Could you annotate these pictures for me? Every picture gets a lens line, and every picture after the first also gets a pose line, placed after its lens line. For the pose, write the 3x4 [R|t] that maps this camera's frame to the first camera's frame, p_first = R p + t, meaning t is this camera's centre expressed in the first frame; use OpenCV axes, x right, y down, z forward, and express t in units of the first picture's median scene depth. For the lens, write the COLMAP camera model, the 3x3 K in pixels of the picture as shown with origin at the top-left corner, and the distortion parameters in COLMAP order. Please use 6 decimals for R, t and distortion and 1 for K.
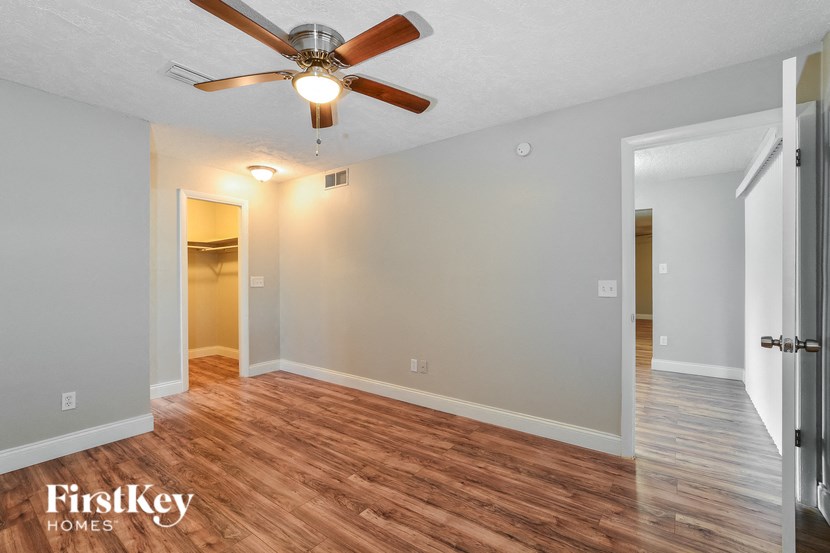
lens RADIAL K [[365.8, 0, 410.9], [0, 365.8, 276.2], [0, 0, 1]] dist [0.000510, 0.000124]
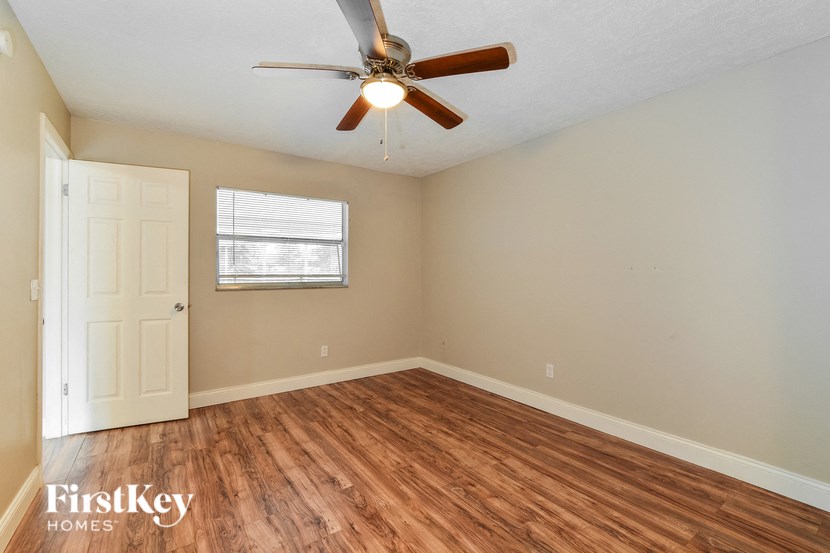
lens RADIAL K [[365.8, 0, 410.9], [0, 365.8, 276.2], [0, 0, 1]] dist [0.000510, 0.000124]
pose [[-0.947203, 0.002845, 0.320622, -0.648011], [0.004883, 0.999973, 0.005553, 0.003880], [-0.320597, 0.006826, -0.947191, 1.932905]]
